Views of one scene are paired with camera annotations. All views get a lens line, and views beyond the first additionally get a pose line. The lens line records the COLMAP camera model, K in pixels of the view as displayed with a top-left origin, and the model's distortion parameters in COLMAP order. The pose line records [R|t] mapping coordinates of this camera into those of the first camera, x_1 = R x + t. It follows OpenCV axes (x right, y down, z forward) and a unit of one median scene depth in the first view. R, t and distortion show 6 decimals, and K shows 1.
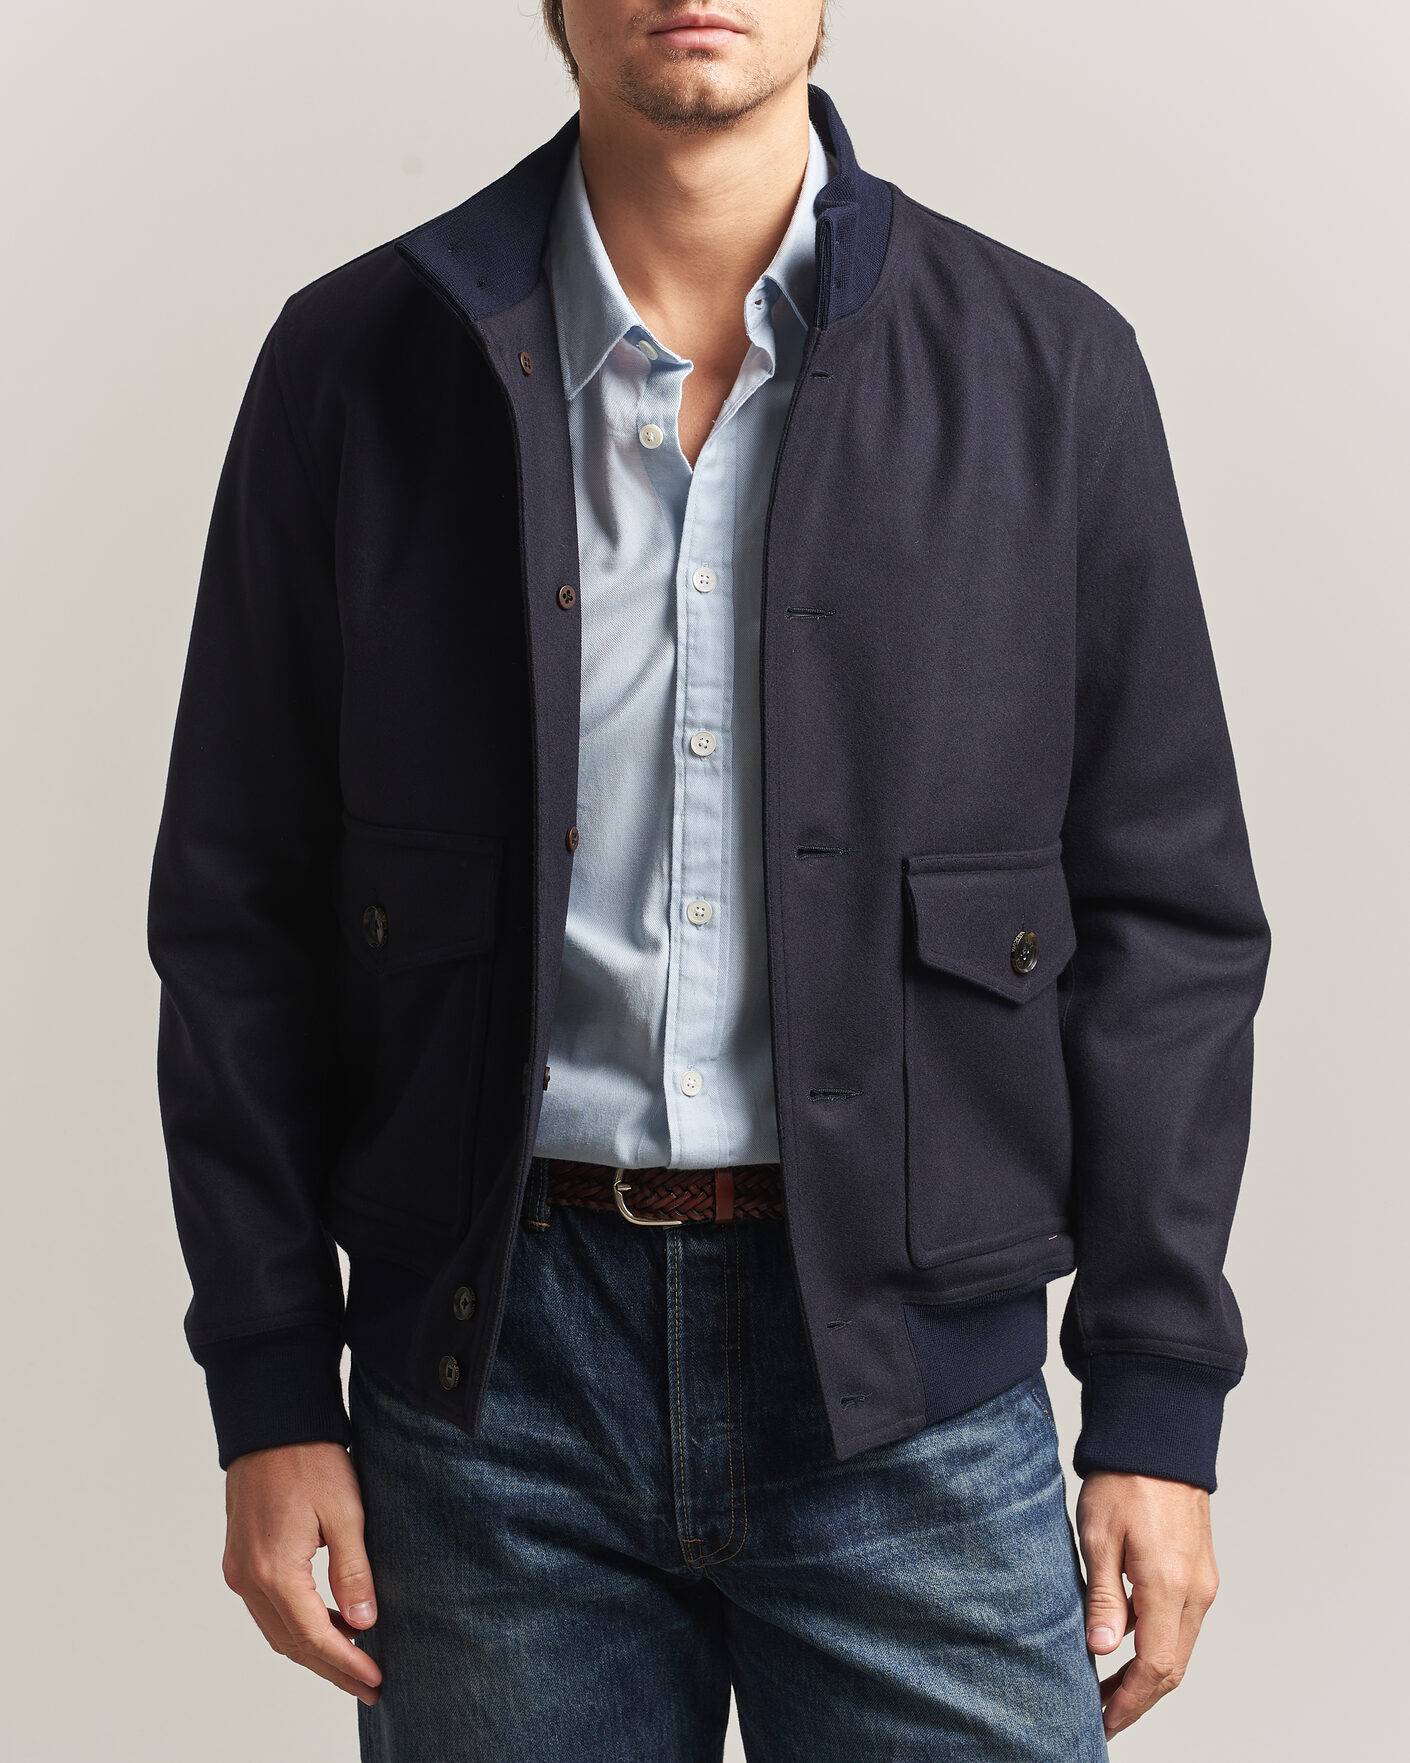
lens RADIAL K [[4719.7, 0, 696.8], [0, 4719.7, 881.4], [0, 0, 1]] dist [-0.131057, 0.000000]
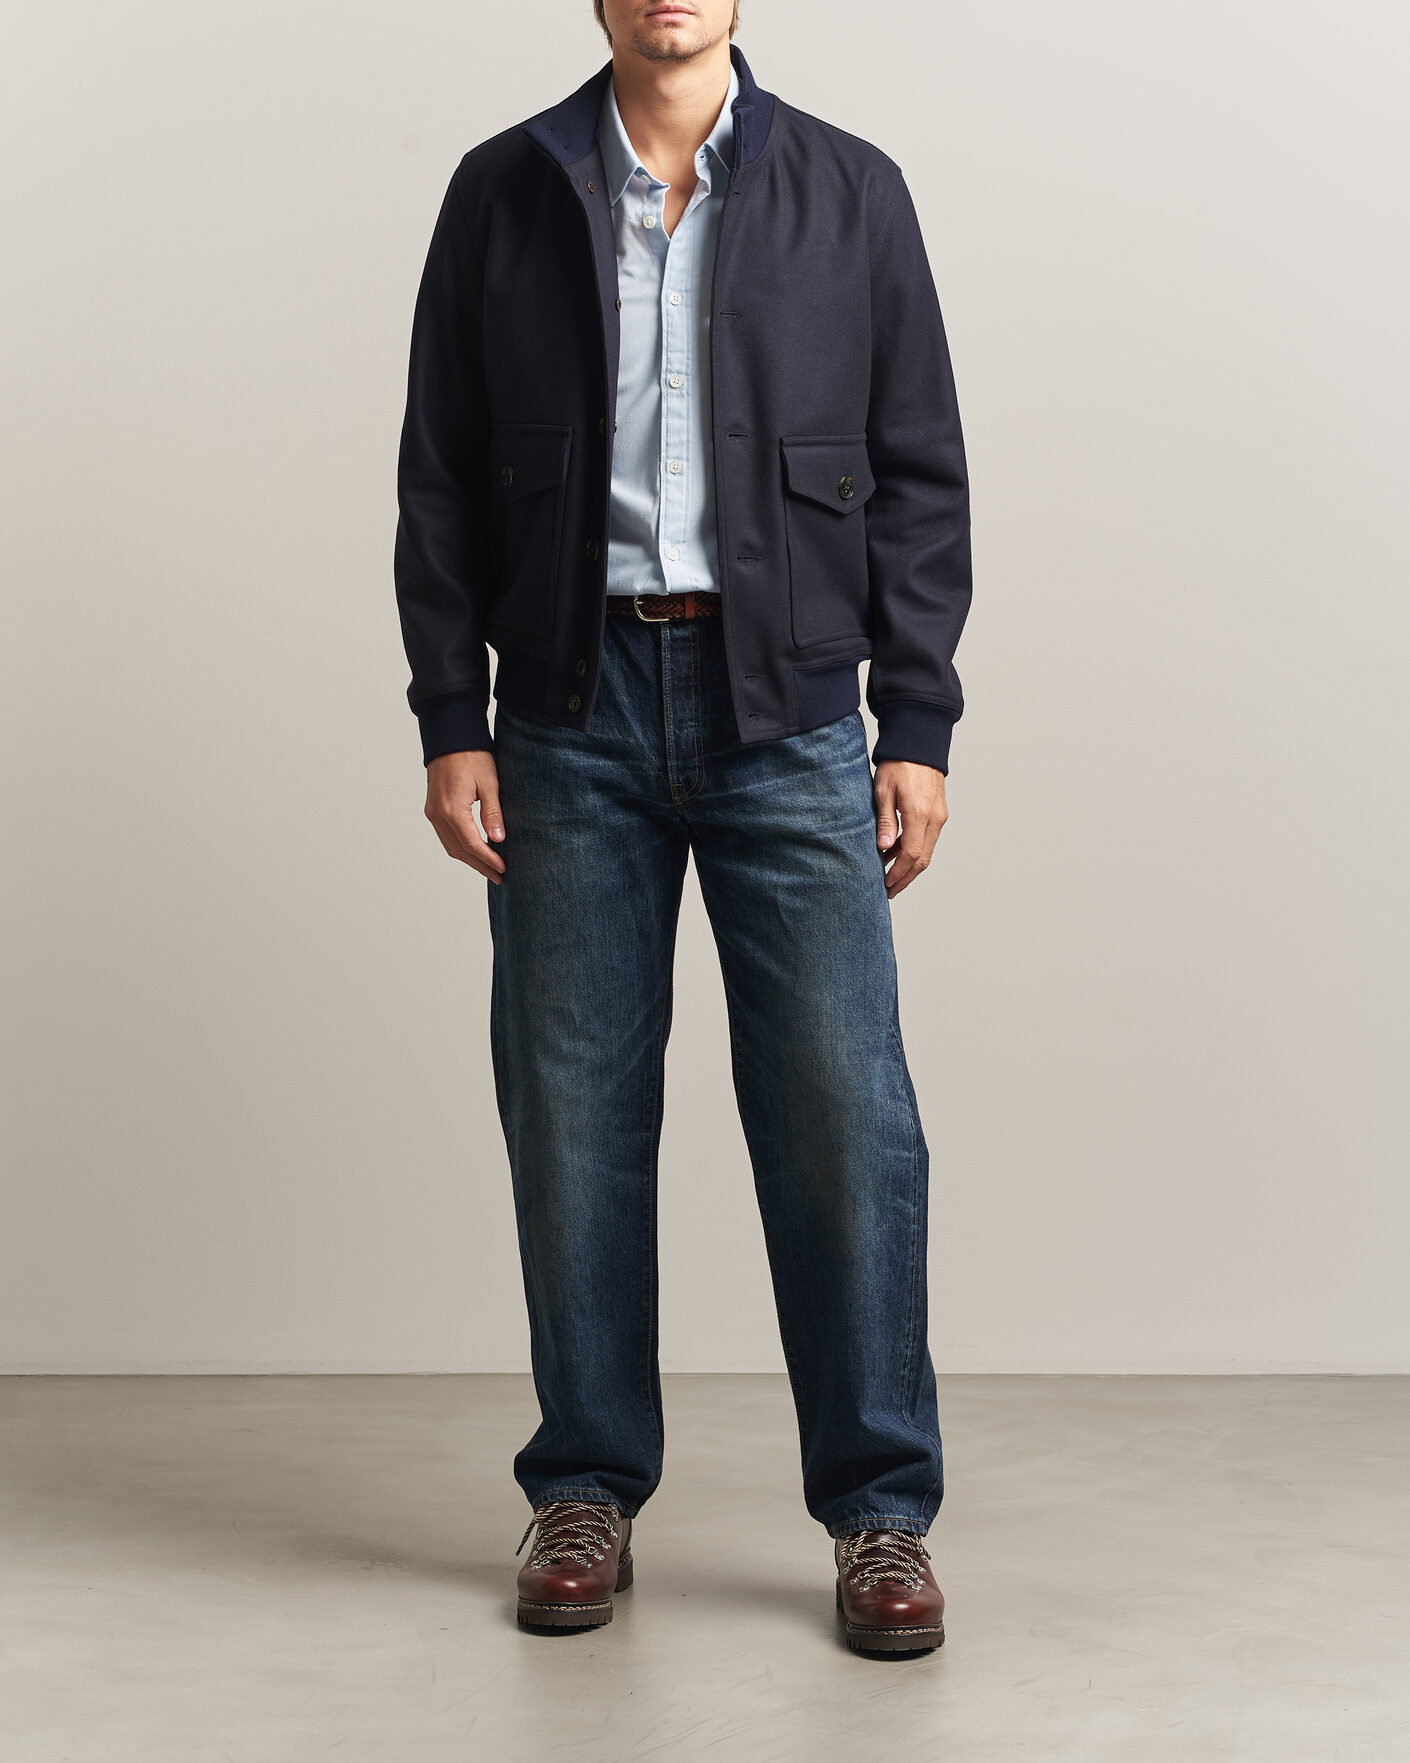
lens RADIAL K [[4719.7, 0, 711.3], [0, 4719.7, 880.3], [0, 0, 1]] dist [-0.131057, 0.000000]
pose [[0.999689, -0.009486, 0.023045, -0.031267], [0.008776, 0.999489, 0.030720, 0.116965], [-0.023325, -0.030508, 0.999262, -0.952013]]
